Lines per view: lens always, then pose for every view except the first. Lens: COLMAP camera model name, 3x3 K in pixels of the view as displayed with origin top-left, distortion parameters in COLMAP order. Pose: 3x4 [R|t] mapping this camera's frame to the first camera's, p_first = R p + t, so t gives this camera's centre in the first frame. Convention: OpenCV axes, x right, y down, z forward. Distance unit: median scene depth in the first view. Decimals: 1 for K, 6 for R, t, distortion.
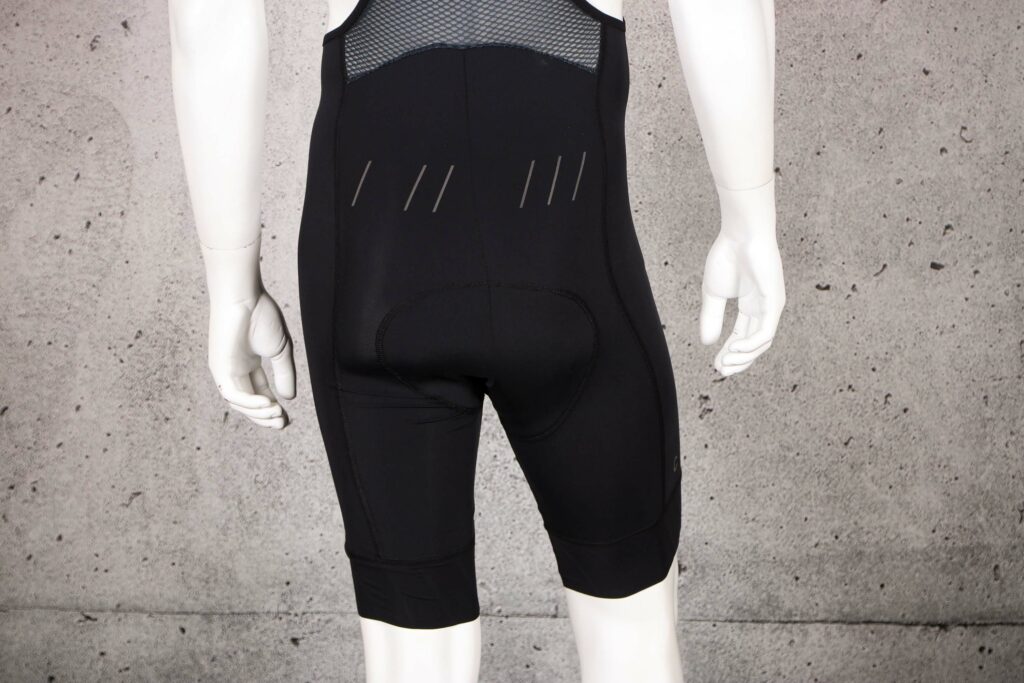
lens RADIAL K [[3145.7, 0, 512.0], [0, 3145.7, 341.5], [0, 0, 1]] dist [0.370834, -0.350159]
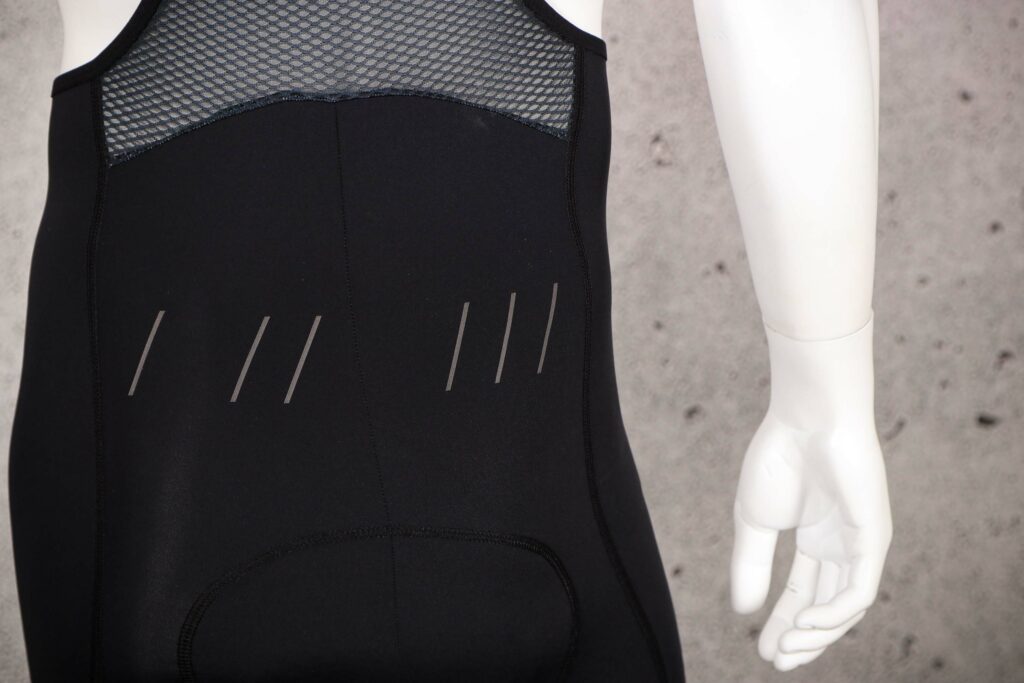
lens RADIAL K [[4463.5, 0, 512.0], [0, 4463.5, 341.5], [0, 0, 1]] dist [0.689562, -2.645234]
pose [[0.990679, -0.028747, 0.133150, -0.087309], [0.030837, 0.999431, -0.013662, -0.039582], [-0.132681, 0.017640, 0.991002, 0.233256]]
